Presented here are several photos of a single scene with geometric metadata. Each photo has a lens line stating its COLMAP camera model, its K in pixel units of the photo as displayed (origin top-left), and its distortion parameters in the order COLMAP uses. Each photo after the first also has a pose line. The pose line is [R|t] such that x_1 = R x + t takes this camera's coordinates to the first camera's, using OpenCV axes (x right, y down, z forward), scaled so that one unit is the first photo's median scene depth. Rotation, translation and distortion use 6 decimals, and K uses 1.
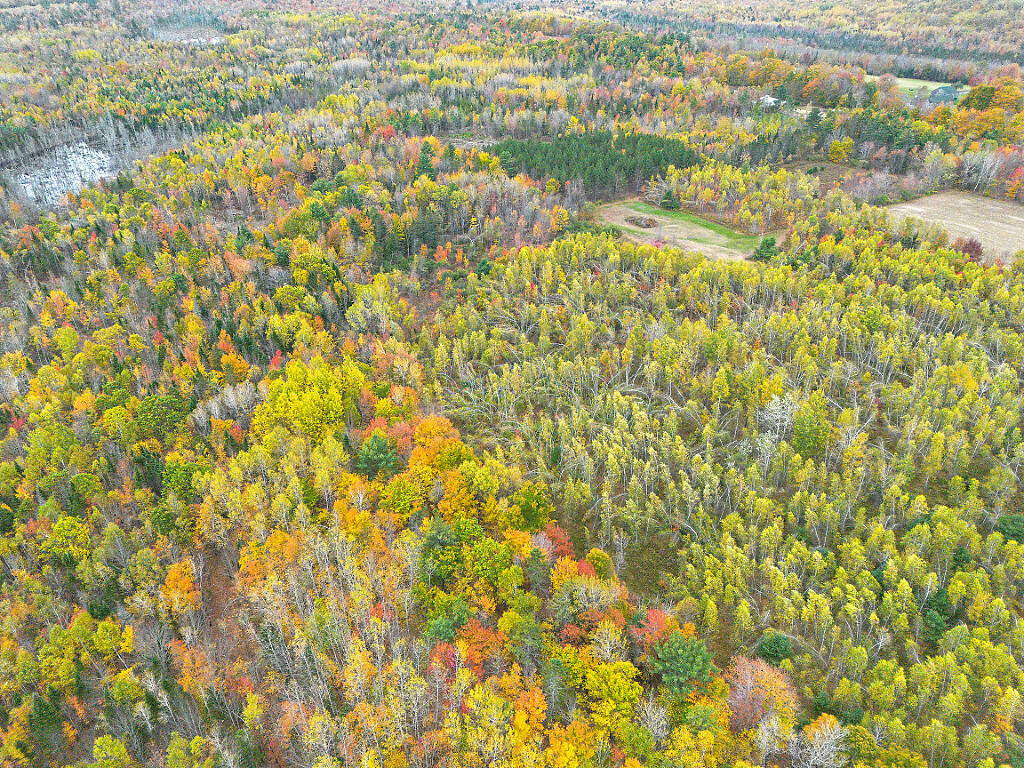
lens RADIAL K [[714.3, 0, 514.4], [0, 714.3, 382.5], [0, 0, 1]] dist [0.074247, -0.058847]
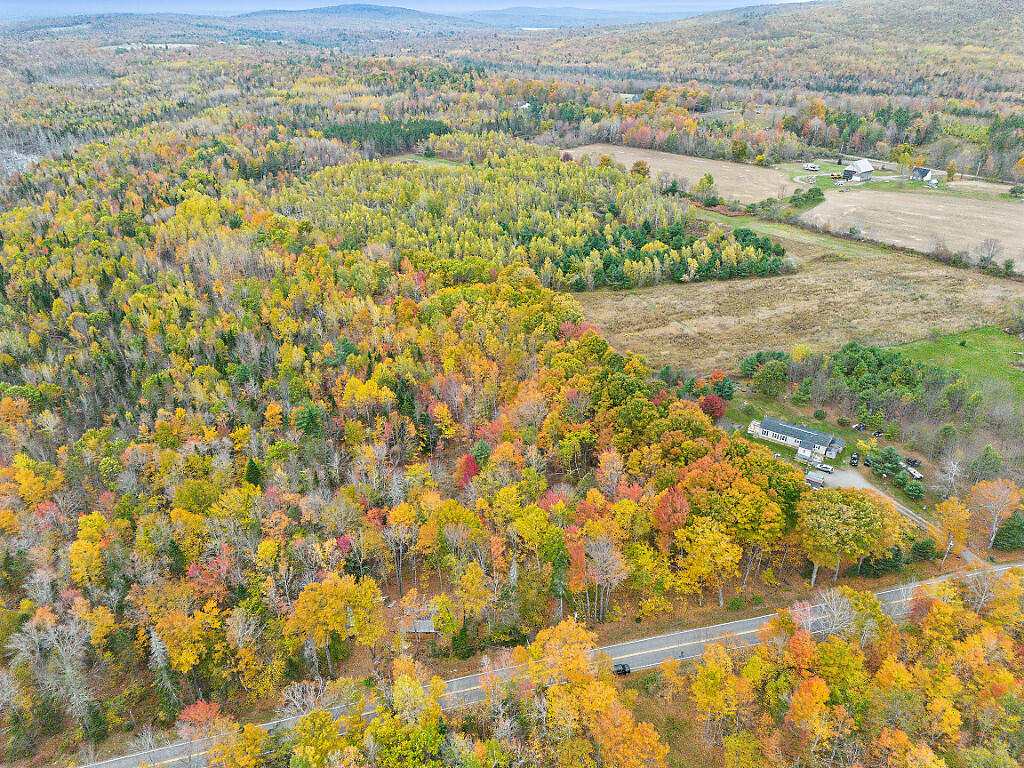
lens RADIAL K [[714.3, 0, 513.3], [0, 714.3, 389.2], [0, 0, 1]] dist [0.074247, -0.058847]
pose [[0.989517, -0.076762, 0.122329, 0.104224], [0.083351, 0.995281, -0.049681, 0.242440], [-0.117938, 0.059357, 0.991245, -0.390089]]
